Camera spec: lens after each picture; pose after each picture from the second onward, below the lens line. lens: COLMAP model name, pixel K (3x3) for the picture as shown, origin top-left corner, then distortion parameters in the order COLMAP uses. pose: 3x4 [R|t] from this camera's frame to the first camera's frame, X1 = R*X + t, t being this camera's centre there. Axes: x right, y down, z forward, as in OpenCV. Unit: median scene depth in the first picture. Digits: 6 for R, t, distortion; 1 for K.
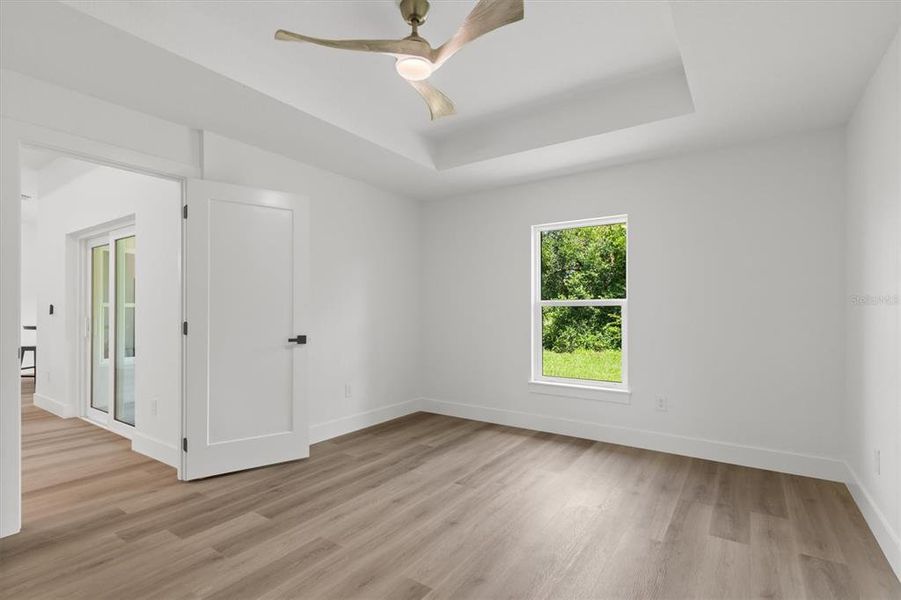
lens RADIAL K [[428.0, 0, 447.4], [0, 428.0, 310.1], [0, 0, 1]] dist [0.001641, -0.001435]
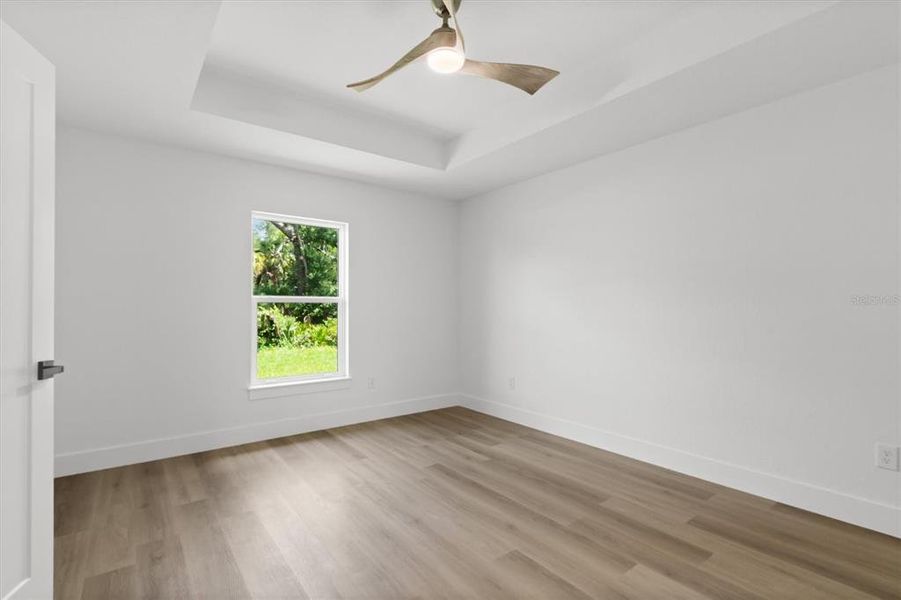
lens RADIAL K [[420.7, 0, 440.2], [0, 420.7, 304.7], [0, 0, 1]] dist [0.017232, -0.000594]
pose [[0.325916, 0.004319, 0.945389, -0.757118], [0.000492, 0.999989, -0.004738, -0.000095], [-0.945399, 0.002009, 0.325910, 0.526933]]
